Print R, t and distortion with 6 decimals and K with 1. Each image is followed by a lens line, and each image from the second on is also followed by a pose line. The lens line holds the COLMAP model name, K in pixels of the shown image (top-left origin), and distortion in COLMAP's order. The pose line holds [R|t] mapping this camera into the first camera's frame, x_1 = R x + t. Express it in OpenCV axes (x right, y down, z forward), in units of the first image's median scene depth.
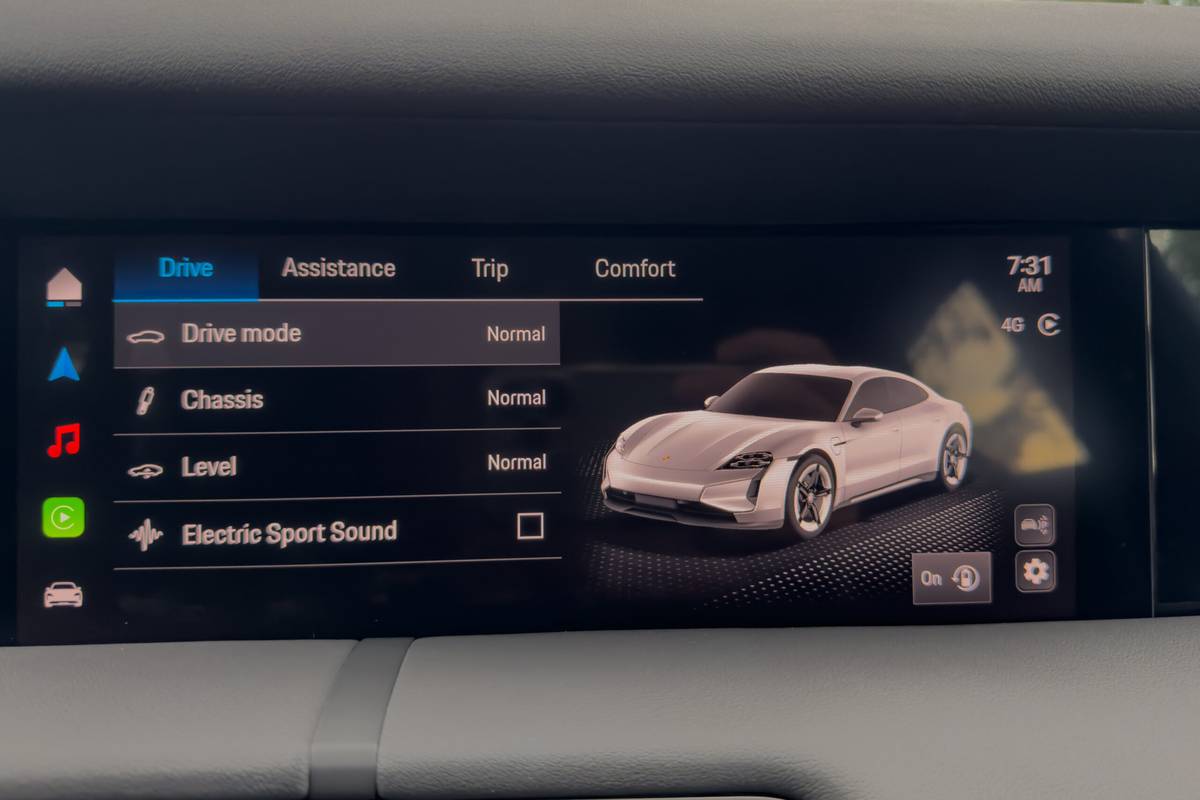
lens RADIAL K [[1003.8, 0, 600.0], [0, 1003.8, 400.0], [0, 0, 1]] dist [-0.068897, 0.074844]
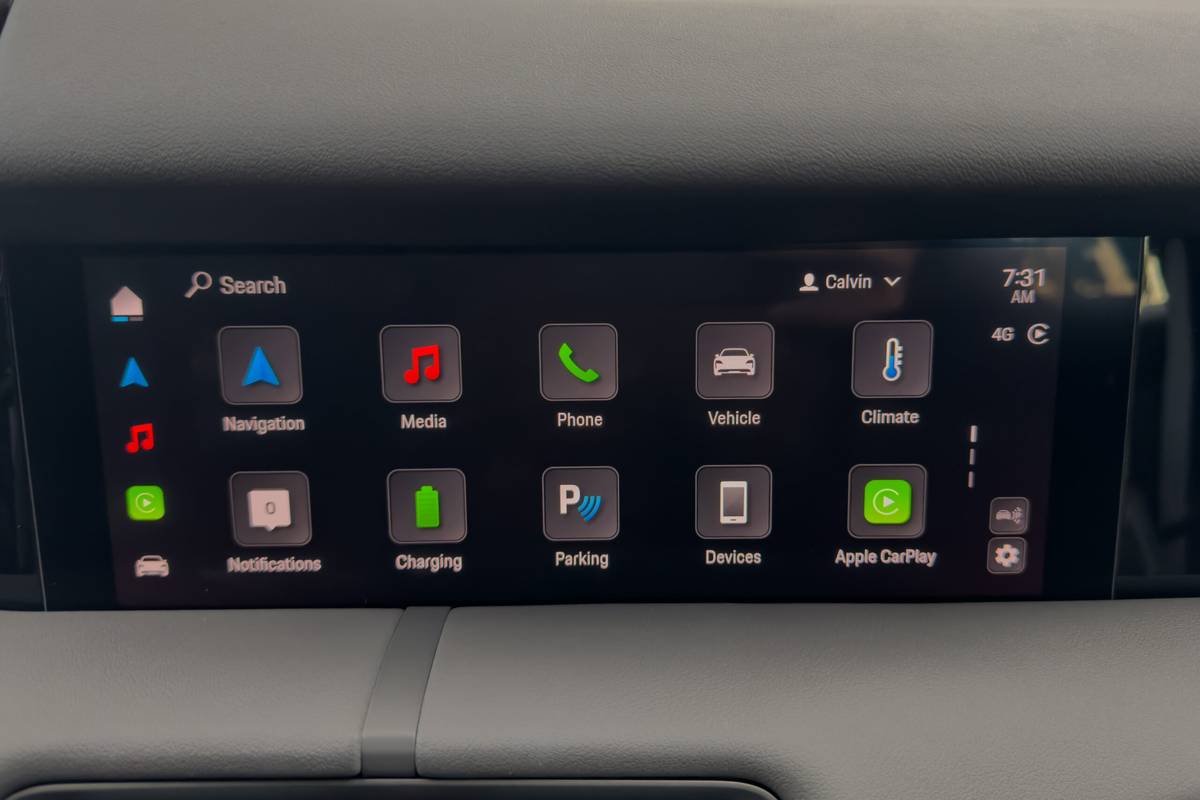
lens RADIAL K [[986.8, 0, 608.4], [0, 986.8, 368.8], [0, 0, 1]] dist [0.050740, -0.134906]
pose [[0.998248, 0.010244, -0.058282, 0.061734], [0.001766, 0.979304, 0.202386, -0.267165], [0.059149, -0.202134, 0.977570, -0.065860]]
